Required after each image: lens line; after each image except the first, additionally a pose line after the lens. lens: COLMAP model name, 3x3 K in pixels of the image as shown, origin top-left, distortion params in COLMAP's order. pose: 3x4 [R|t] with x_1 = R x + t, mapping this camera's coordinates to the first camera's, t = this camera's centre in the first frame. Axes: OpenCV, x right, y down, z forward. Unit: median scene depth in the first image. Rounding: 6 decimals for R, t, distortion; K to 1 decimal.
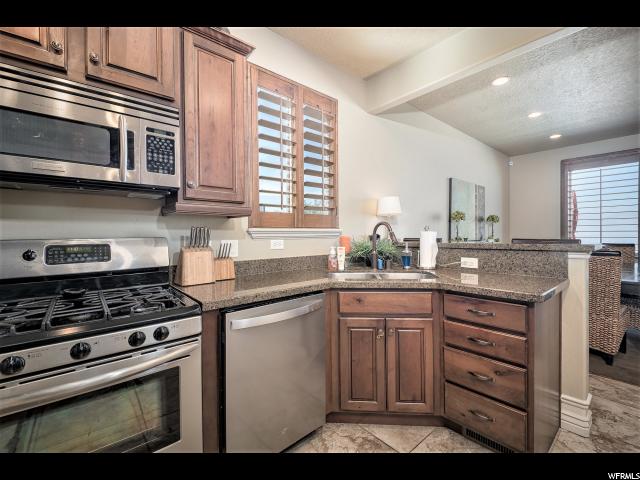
lens RADIAL K [[279.9, 0, 327.2], [0, 279.9, 236.4], [0, 0, 1]] dist [0.027424, -0.016308]
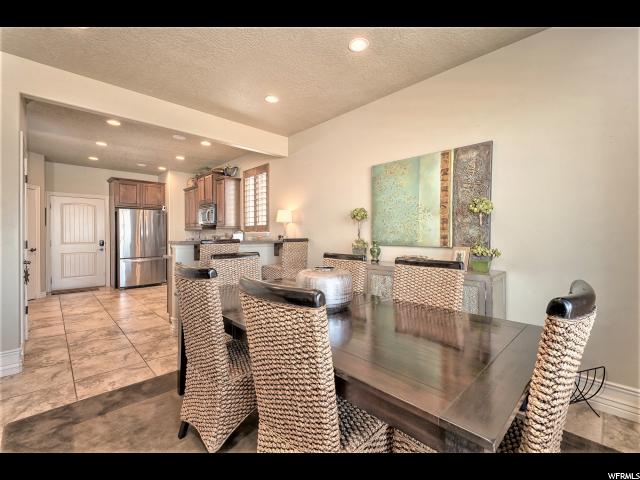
lens RADIAL K [[279.9, 0, 327.2], [0, 279.9, 236.4], [0, 0, 1]] dist [0.027424, -0.016308]
pose [[0.056055, 0.011972, -0.998356, 3.220900], [-0.009658, 0.999888, 0.011449, -0.037223], [0.998381, 0.009000, 0.056164, 2.146791]]
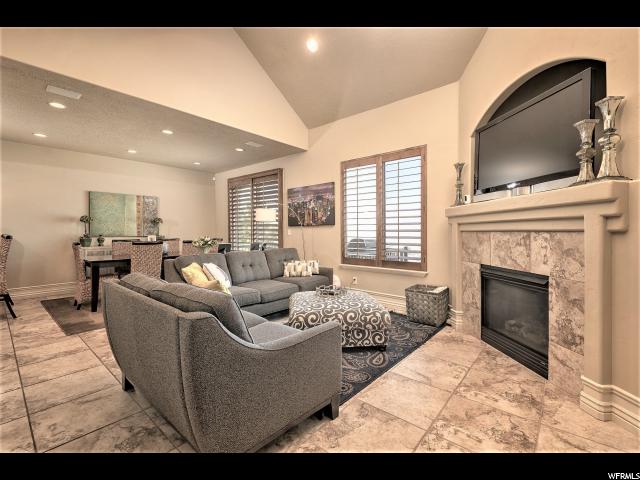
lens RADIAL K [[279.9, 0, 327.2], [0, 279.9, 236.4], [0, 0, 1]] dist [0.027424, -0.016308]
pose [[0.988660, -0.001915, 0.150161, 3.620215], [0.000404, 0.999949, 0.010096, 0.004571], [-0.150172, -0.009921, 0.988610, -1.458620]]
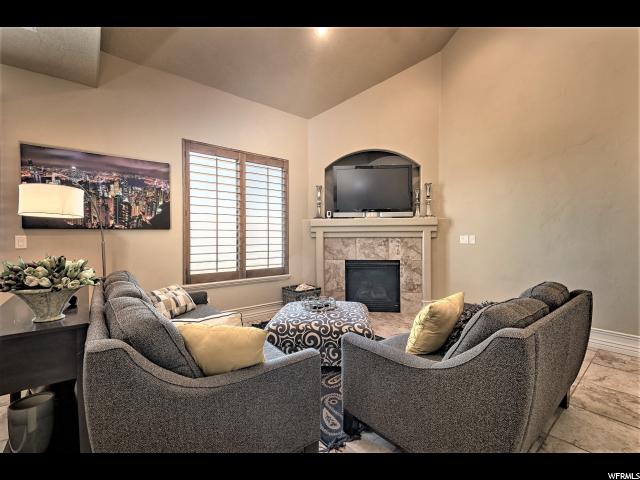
lens RADIAL K [[279.9, 0, 327.2], [0, 279.9, 236.4], [0, 0, 1]] dist [0.027424, -0.016308]
pose [[0.031661, 0.001909, 0.999497, 2.066874], [0.010180, 0.999946, -0.002232, -0.020093], [-0.999447, 0.010245, 0.031640, 0.457486]]
